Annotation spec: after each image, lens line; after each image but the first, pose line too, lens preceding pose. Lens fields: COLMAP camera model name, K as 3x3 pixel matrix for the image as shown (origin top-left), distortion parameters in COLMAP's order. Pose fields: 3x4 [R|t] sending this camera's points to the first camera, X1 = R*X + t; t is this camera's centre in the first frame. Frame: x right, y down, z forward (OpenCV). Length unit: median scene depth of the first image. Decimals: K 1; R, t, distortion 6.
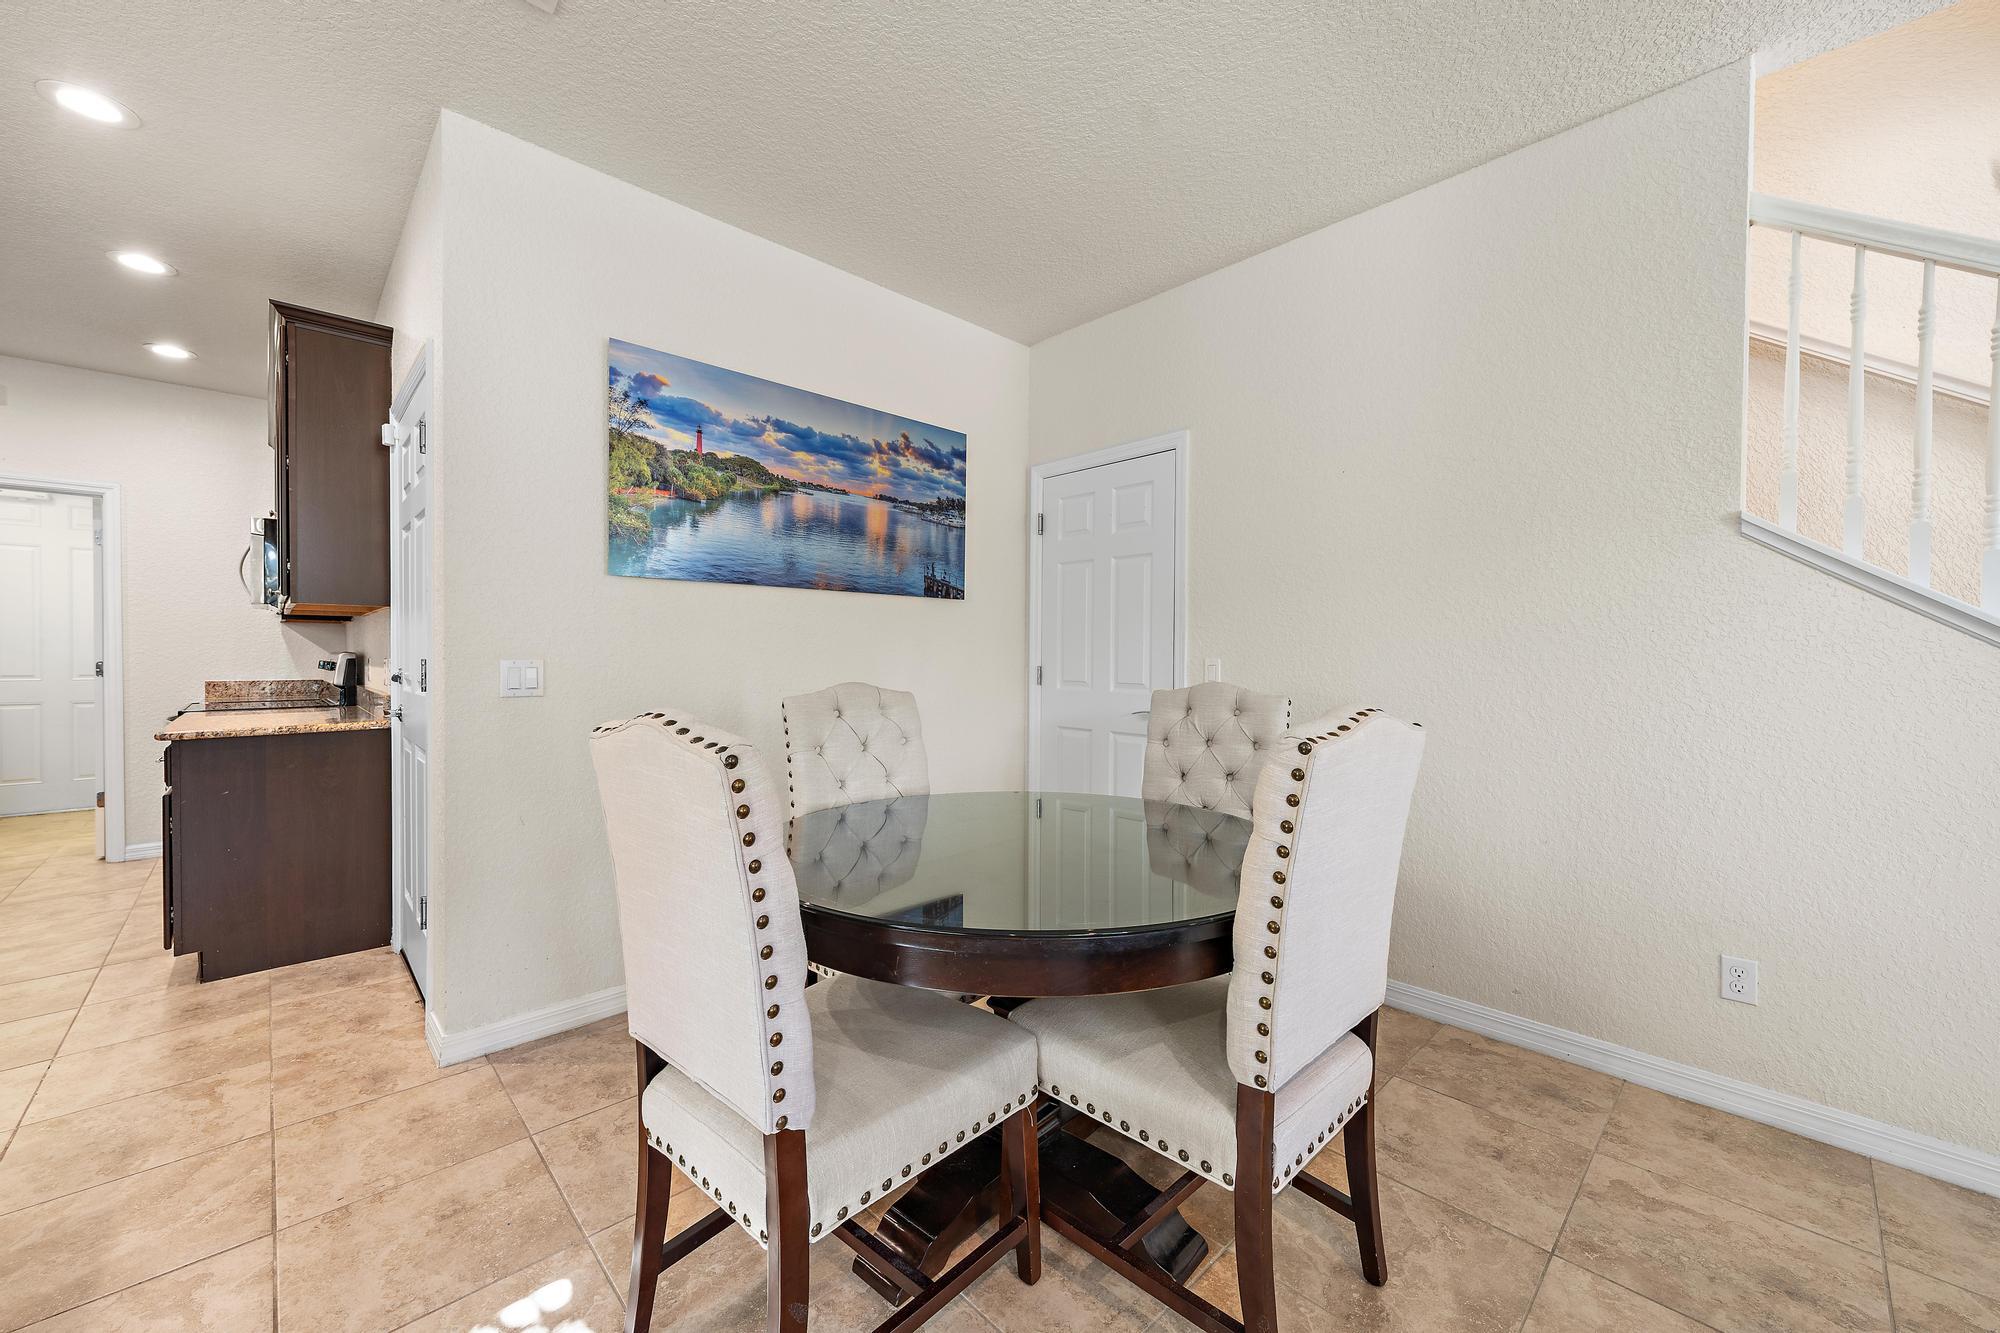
lens RADIAL K [[773.5, 0, 997.7], [0, 773.5, 666.0], [0, 0, 1]] dist [-0.002491, 0.000402]
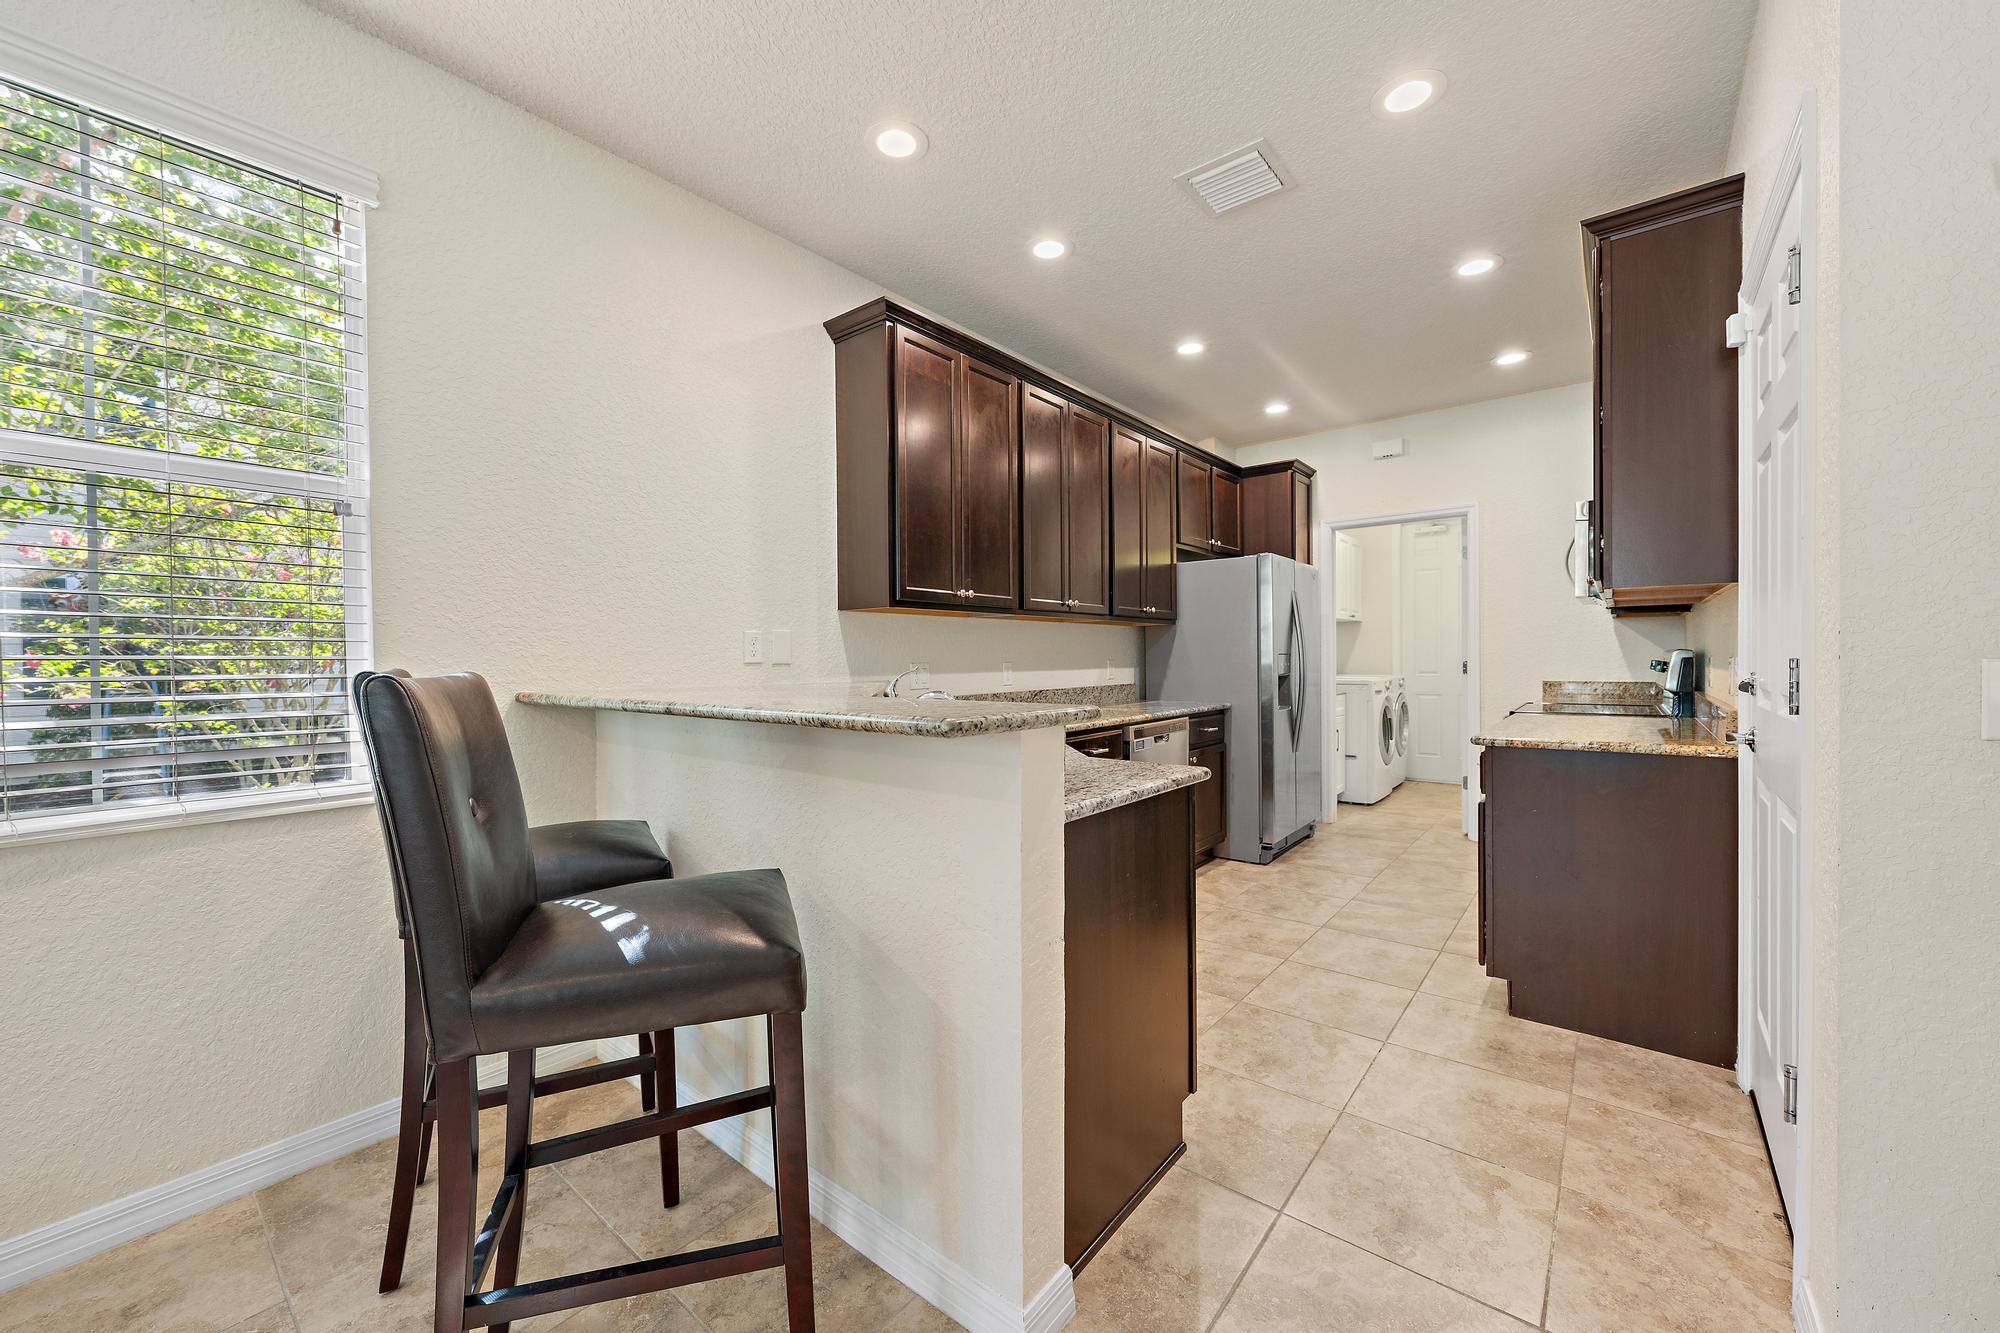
lens RADIAL K [[773.5, 0, 1010.0], [0, 773.5, 664.0], [0, 0, 1]] dist [-0.002491, 0.000402]
pose [[0.140428, 0.003631, -0.990084, -0.216455], [-0.004356, 0.999986, 0.003050, -0.003378], [0.990081, 0.003884, 0.140442, 0.287968]]
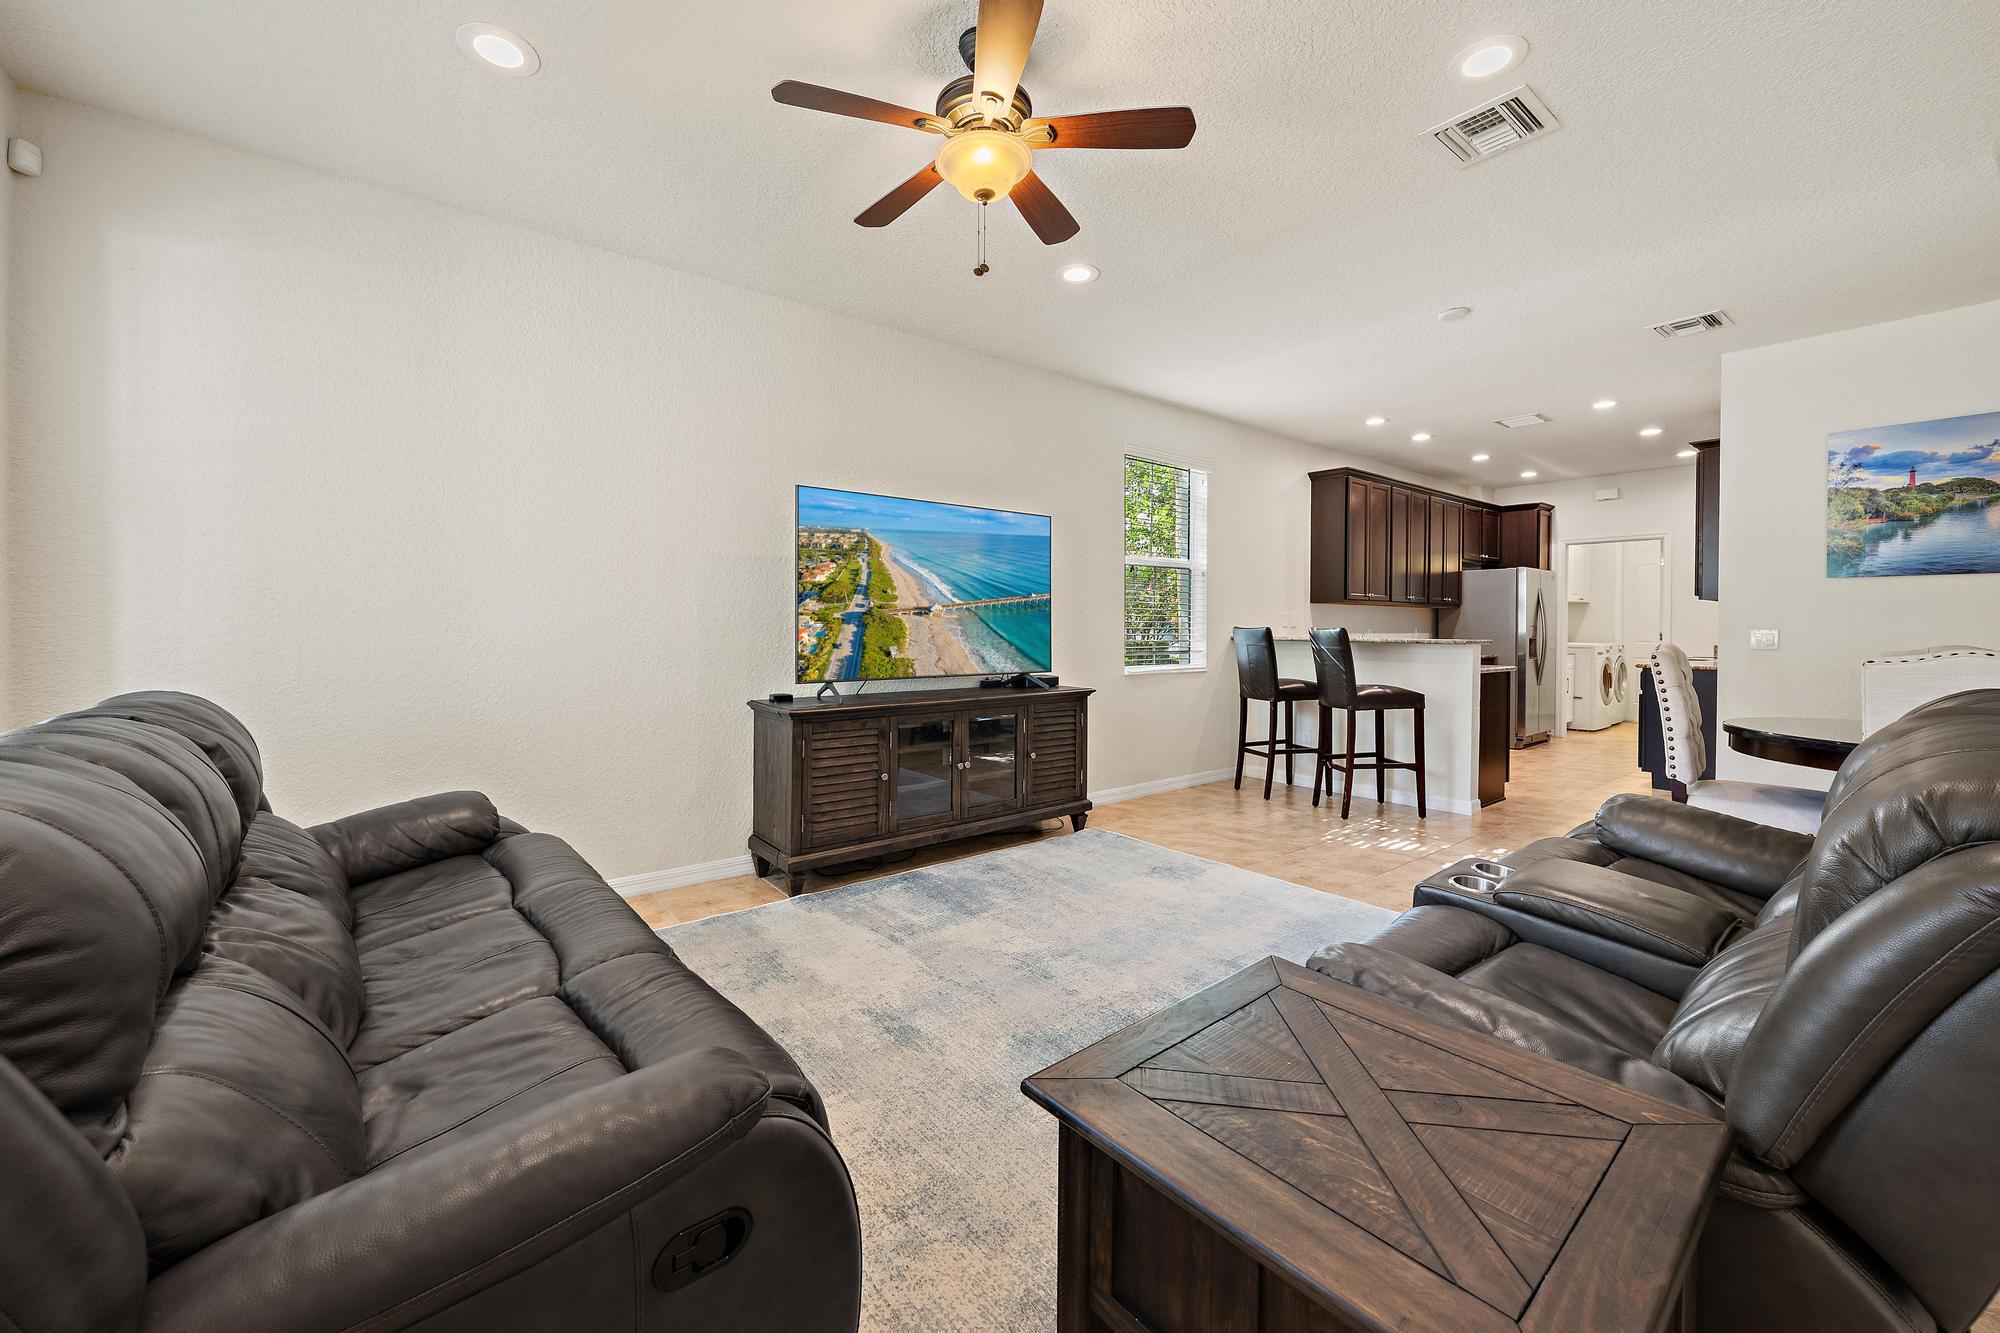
lens RADIAL K [[773.5, 0, 1021.9], [0, 773.5, 629.8], [0, 0, 1]] dist [-0.002491, 0.000402]
pose [[-0.074672, 0.000335, -0.997208, 1.130394], [-0.020381, 0.999791, 0.001862, 0.021595], [0.997000, 0.020463, -0.074650, -0.520165]]
